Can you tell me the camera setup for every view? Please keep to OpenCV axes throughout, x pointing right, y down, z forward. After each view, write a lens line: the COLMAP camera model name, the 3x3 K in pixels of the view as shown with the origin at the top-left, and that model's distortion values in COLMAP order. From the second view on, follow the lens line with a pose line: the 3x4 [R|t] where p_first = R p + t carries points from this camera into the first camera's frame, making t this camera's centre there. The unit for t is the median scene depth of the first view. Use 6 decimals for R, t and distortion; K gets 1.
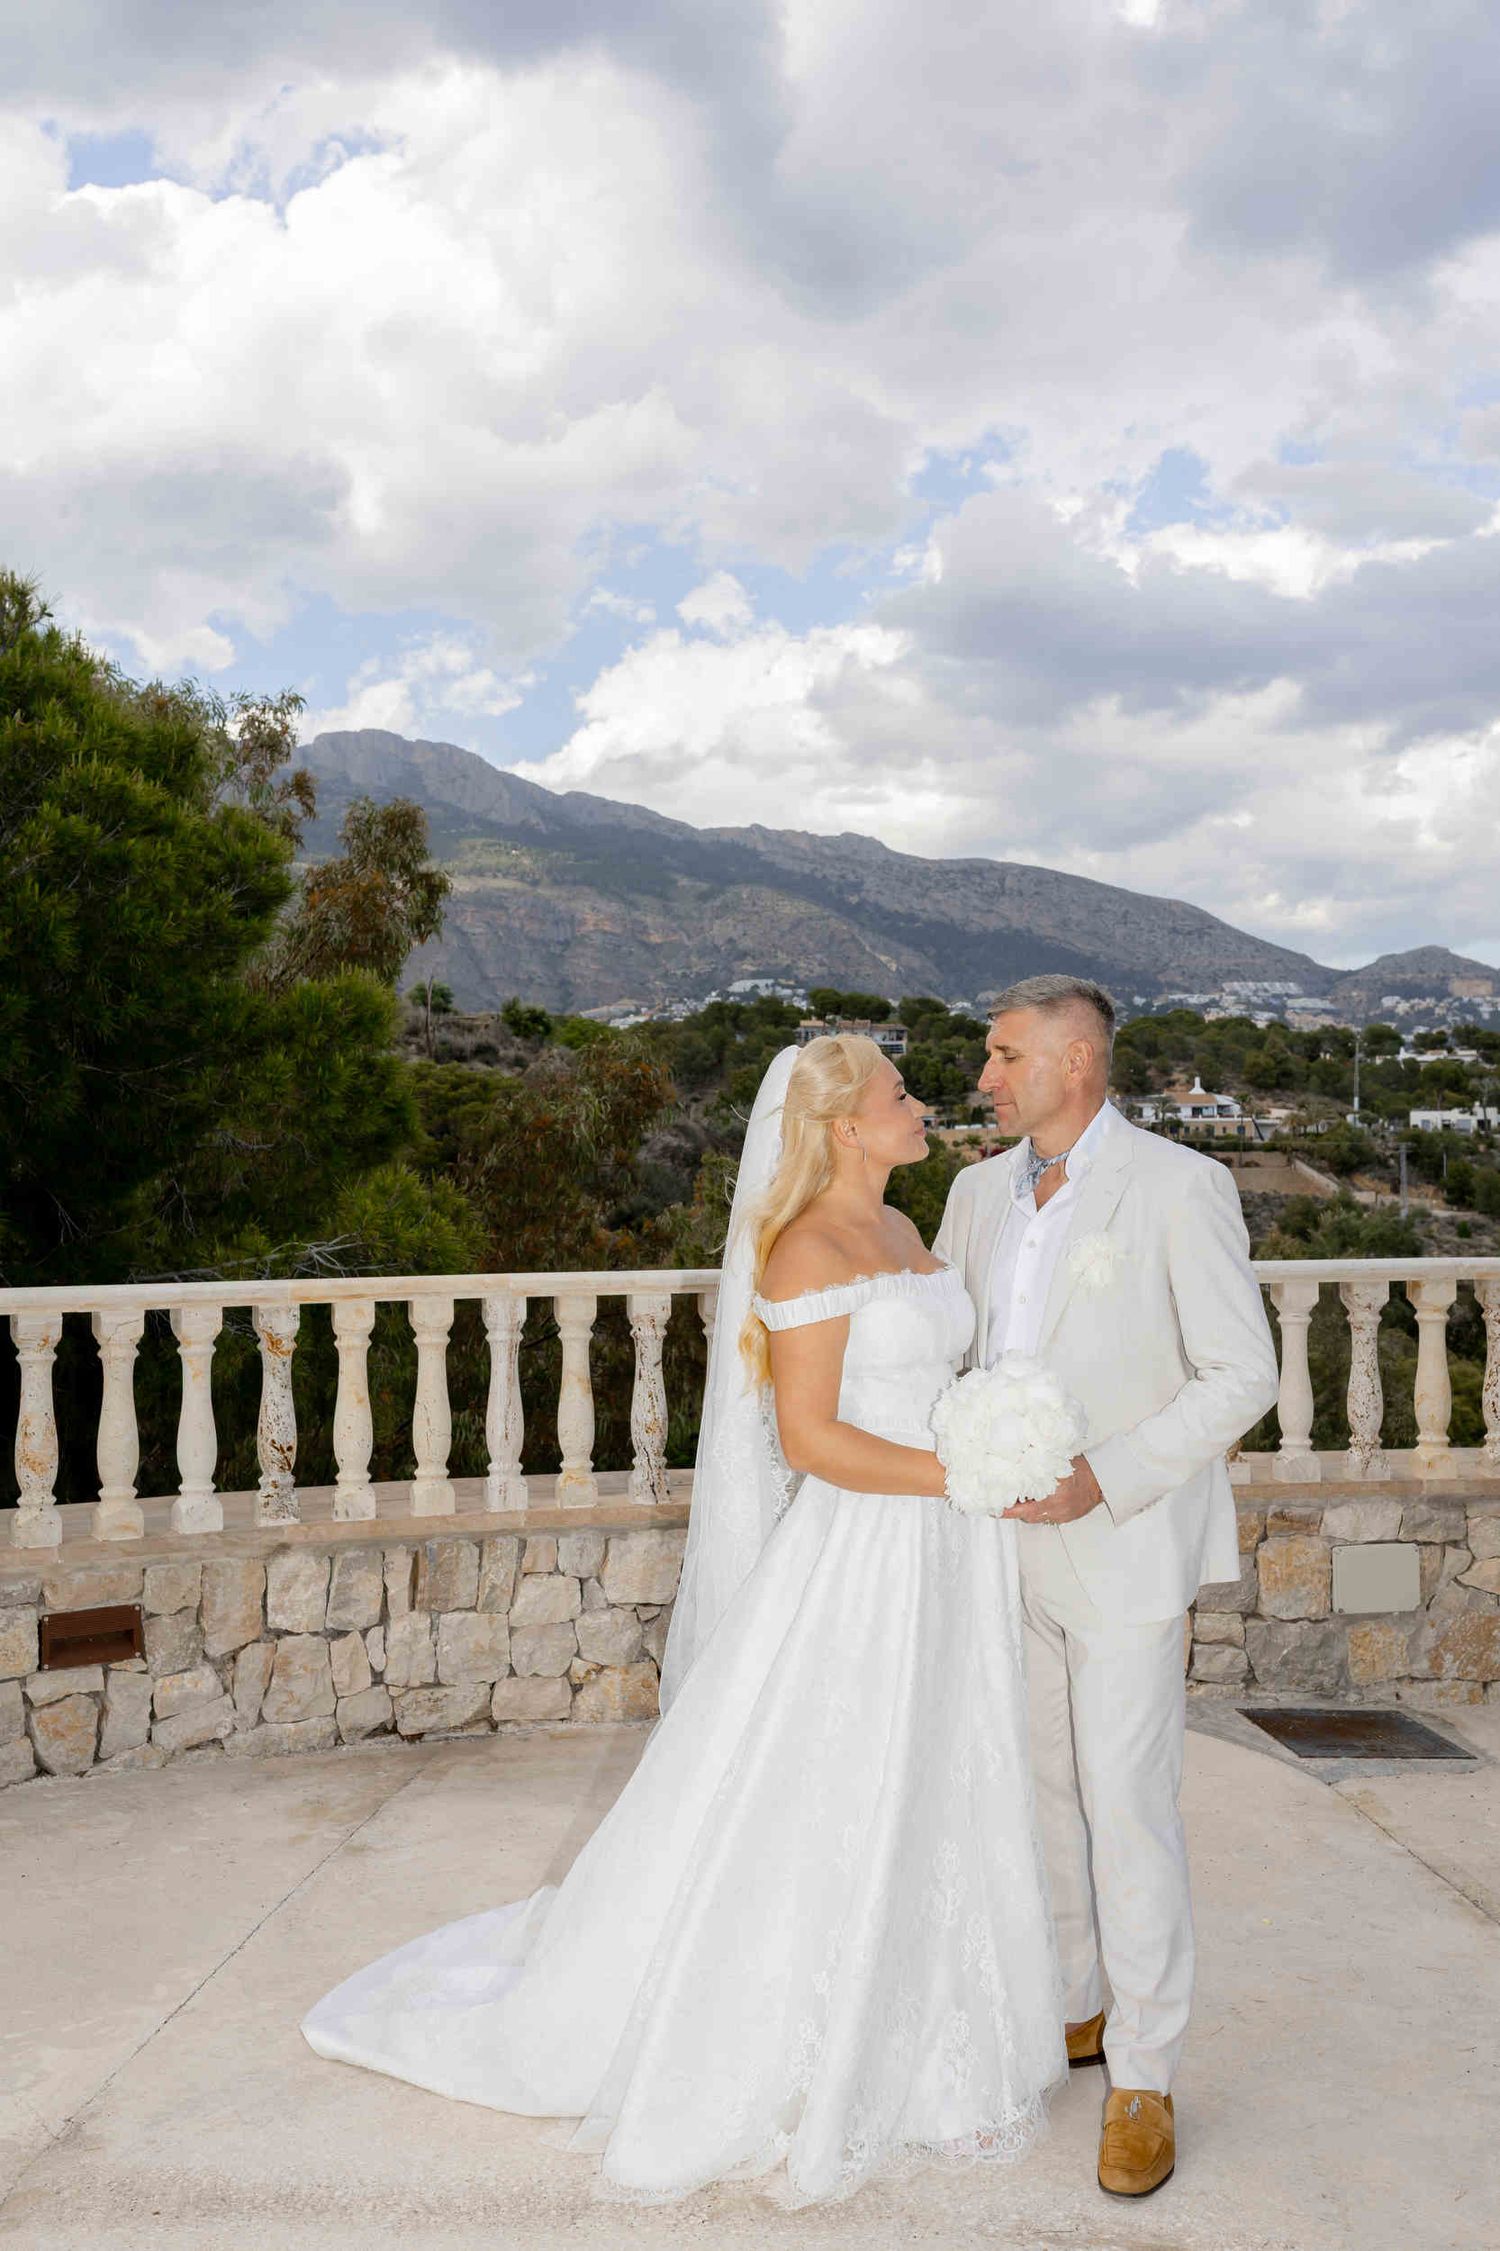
lens RADIAL K [[2138.9, 0, 750.0], [0, 2138.9, 1125.5], [0, 0, 1]] dist [0.001480, -0.001817]
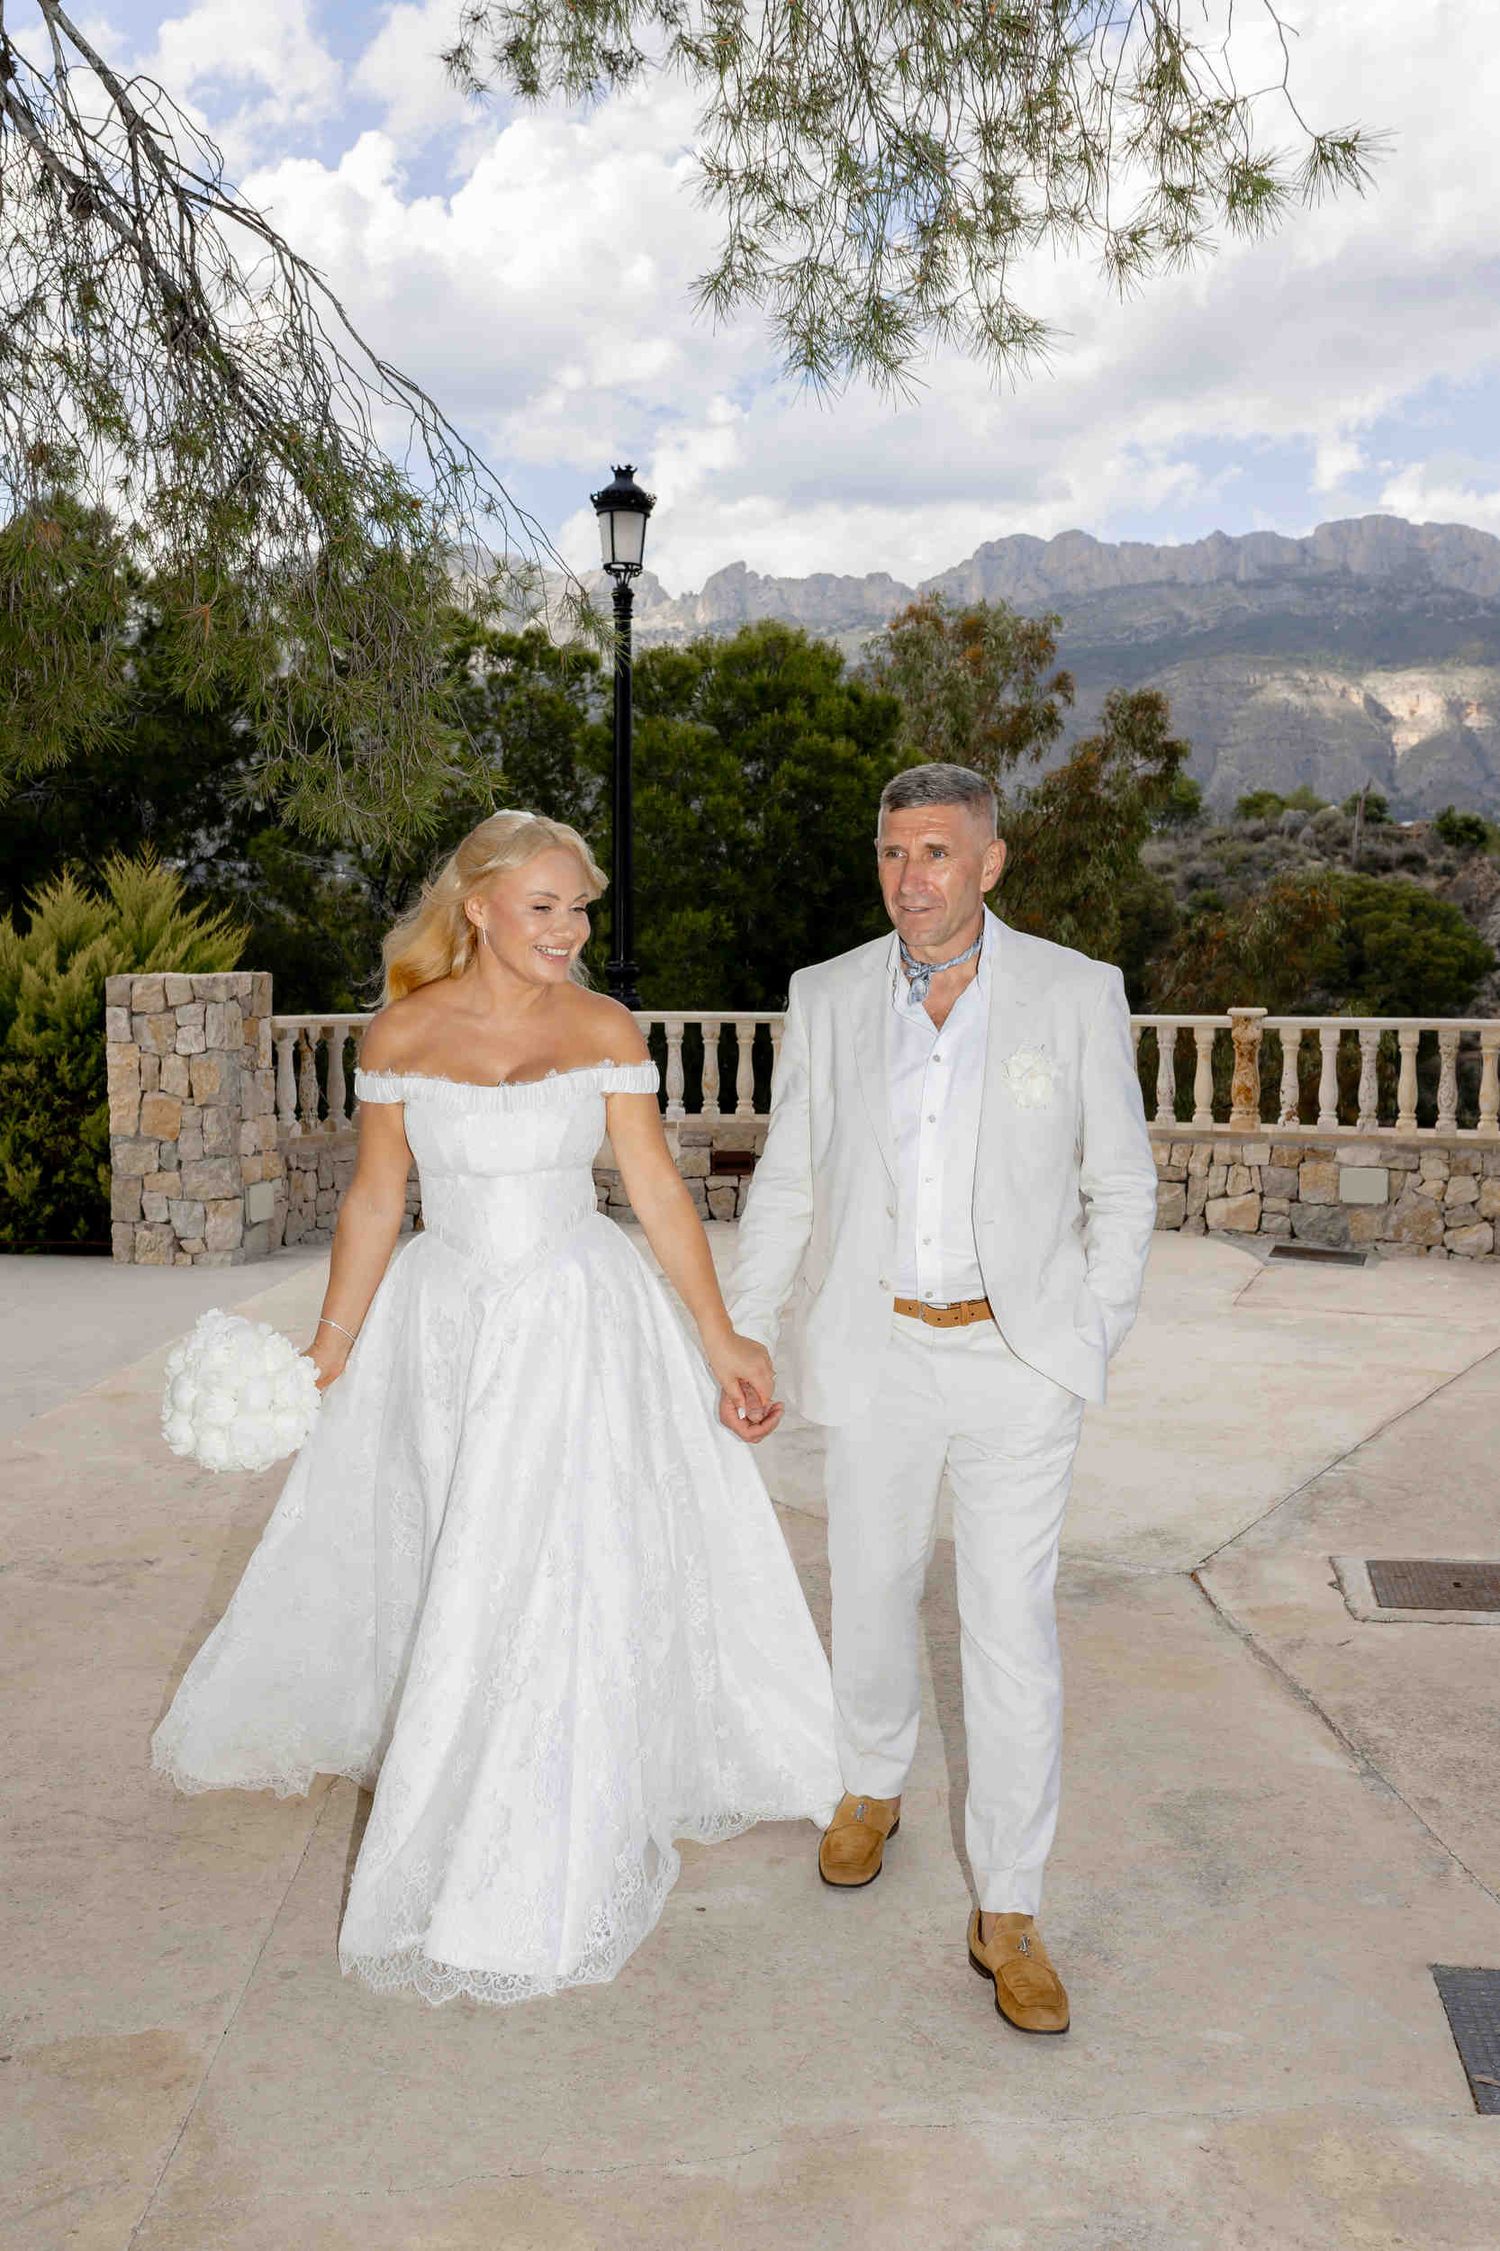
lens RADIAL K [[2138.9, 0, 750.0], [0, 2138.9, 1125.5], [0, 0, 1]] dist [0.001480, -0.001817]
pose [[0.899113, 0.044901, -0.435407, 0.456678], [-0.005266, 0.995762, 0.091813, -0.009197], [0.437685, -0.080258, 0.895539, -0.678822]]
